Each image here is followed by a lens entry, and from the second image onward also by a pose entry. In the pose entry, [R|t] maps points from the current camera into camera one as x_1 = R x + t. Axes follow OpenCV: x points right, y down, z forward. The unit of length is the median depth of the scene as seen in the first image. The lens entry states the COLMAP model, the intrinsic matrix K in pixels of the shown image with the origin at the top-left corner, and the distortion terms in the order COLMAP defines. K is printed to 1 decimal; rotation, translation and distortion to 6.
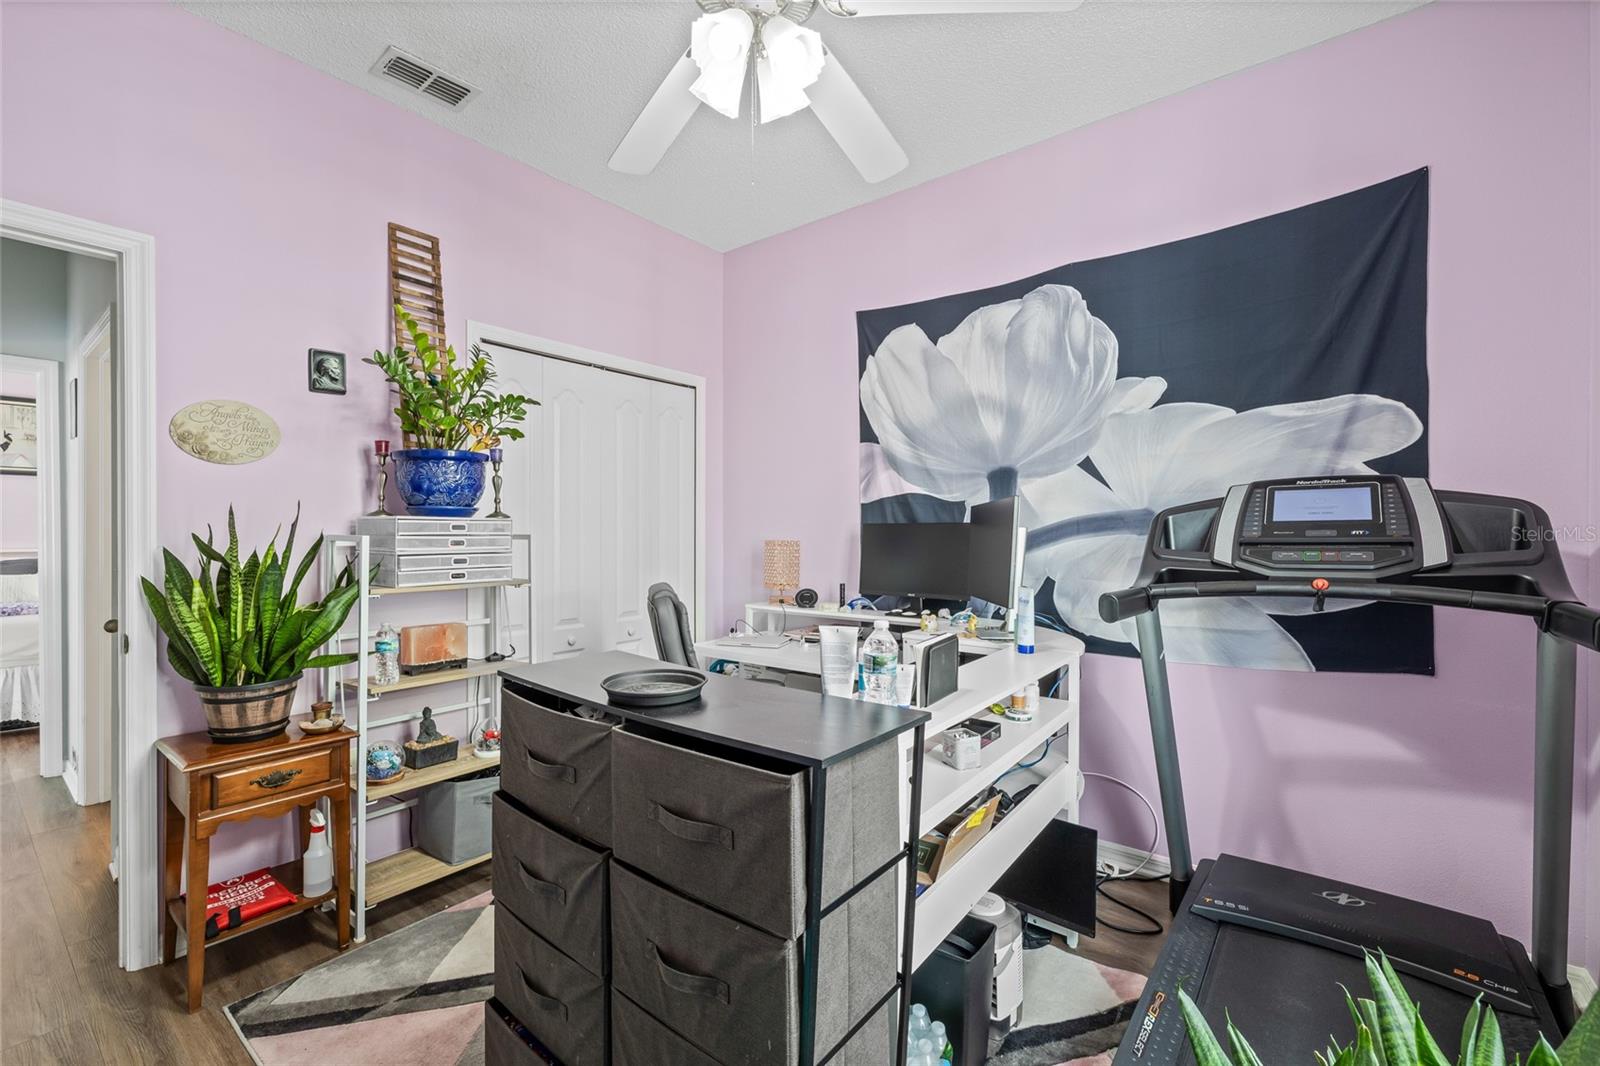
lens RADIAL K [[678.4, 0, 799.3], [0, 678.4, 529.7], [0, 0, 1]] dist [0.001163, 0.000053]
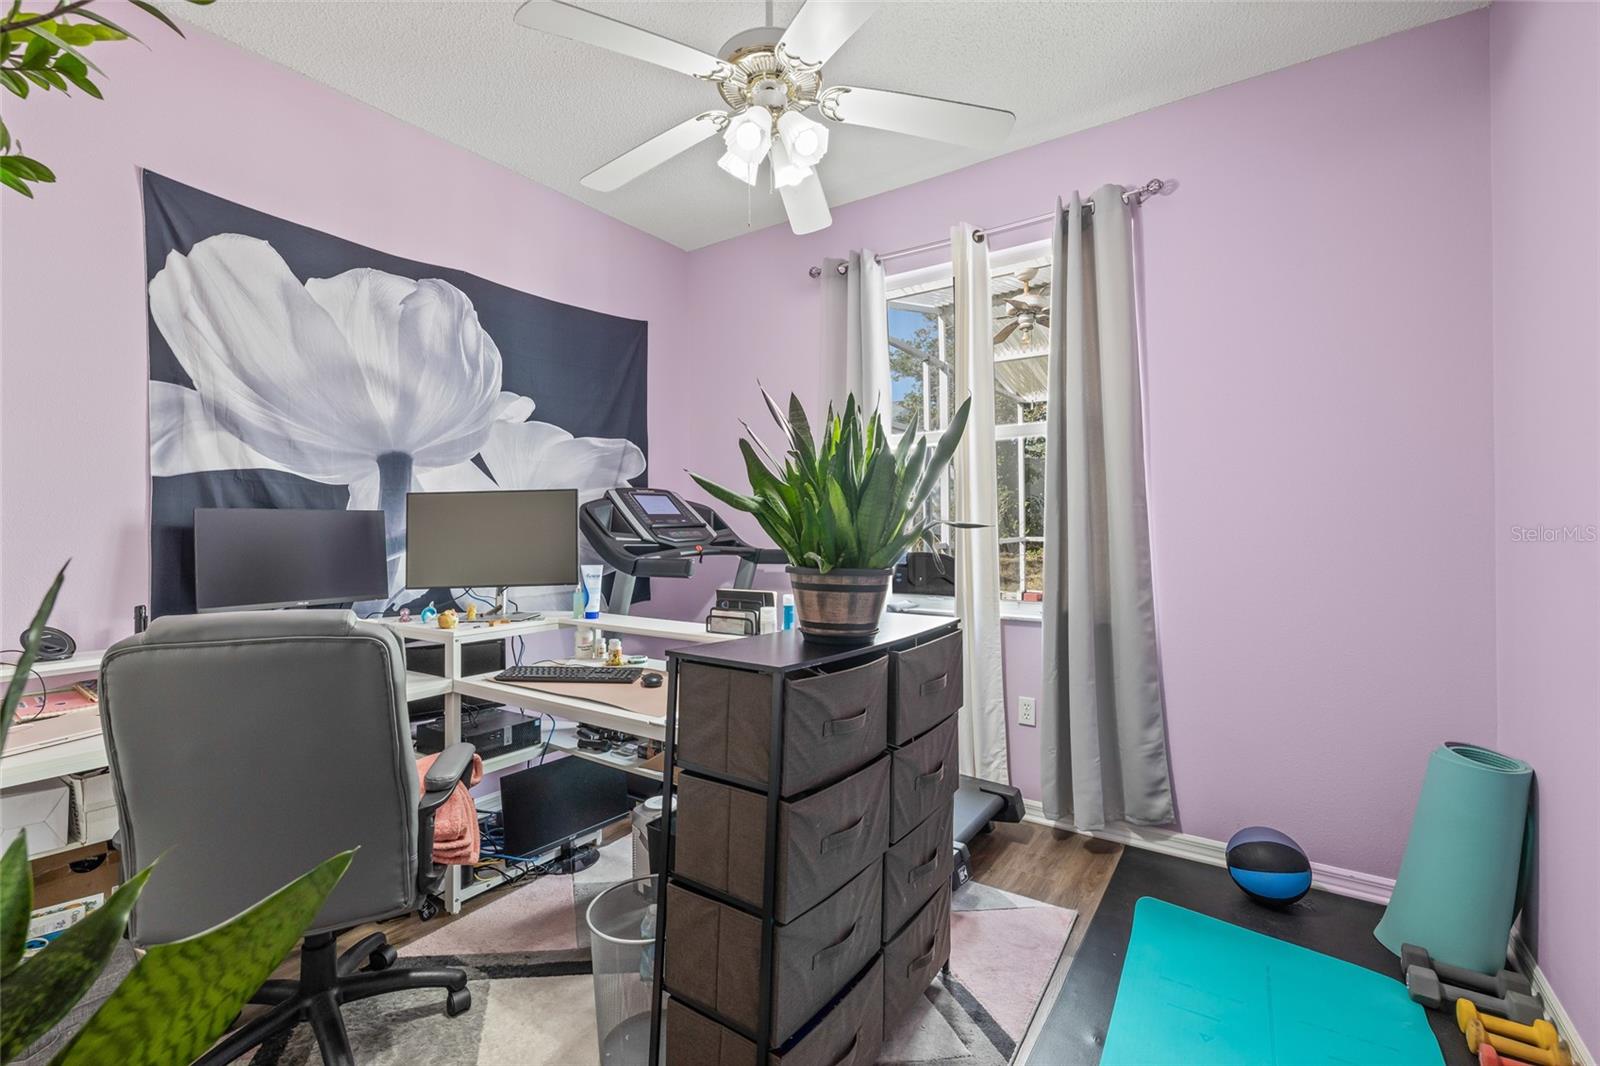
lens RADIAL K [[678.4, 0, 799.3], [0, 678.4, 529.7], [0, 0, 1]] dist [0.001163, 0.000053]
pose [[-0.058672, -0.002162, 0.998275, -0.663179], [0.009689, 0.999949, 0.002735, 0.017527], [-0.998230, 0.009833, -0.058648, 0.505029]]
